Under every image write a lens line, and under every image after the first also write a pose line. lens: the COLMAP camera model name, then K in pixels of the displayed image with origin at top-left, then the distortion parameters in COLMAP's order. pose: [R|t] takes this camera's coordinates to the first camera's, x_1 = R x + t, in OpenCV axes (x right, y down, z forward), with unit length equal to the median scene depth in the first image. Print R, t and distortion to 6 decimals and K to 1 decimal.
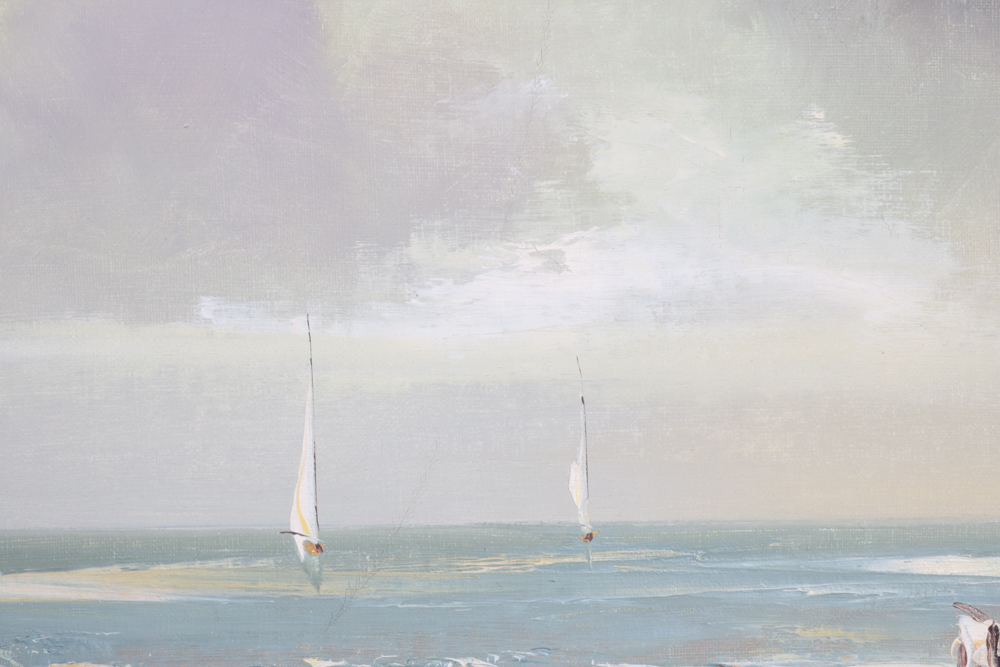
lens RADIAL K [[2392.5, 0, 500.8], [0, 2392.5, 332.7], [0, 0, 1]] dist [0.057173, 0.000000]
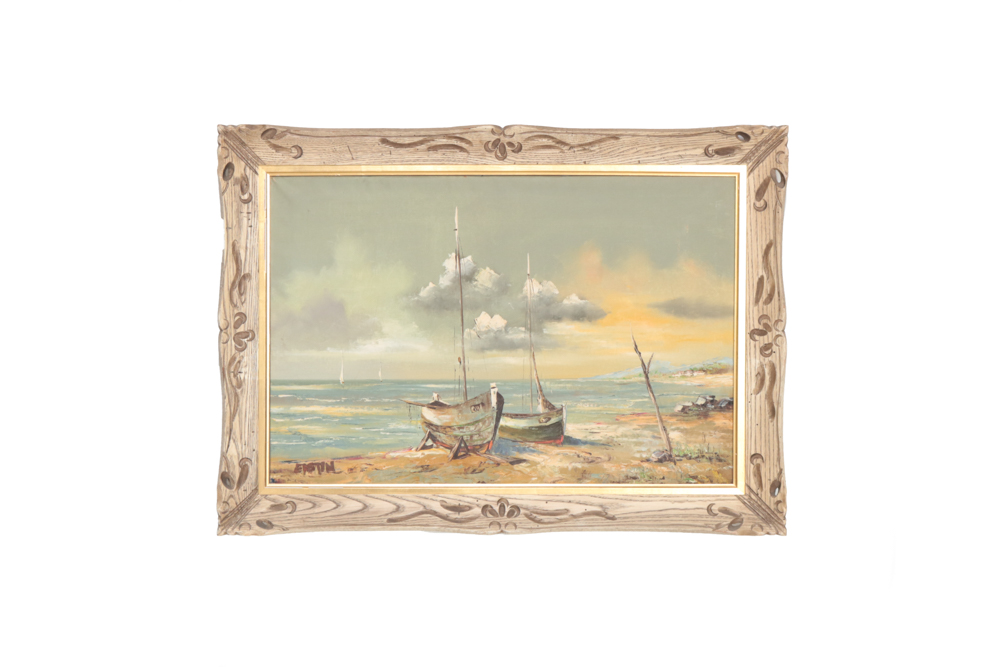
lens RADIAL K [[1893.3, 0, 497.6], [0, 1893.3, 324.3], [0, 0, 1]] dist [0.164404, 0.000000]
pose [[0.999938, 0.010952, 0.002160, 0.370317], [-0.010951, 0.999940, -0.000451, -0.086723], [-0.002165, 0.000427, 0.999998, -4.674634]]
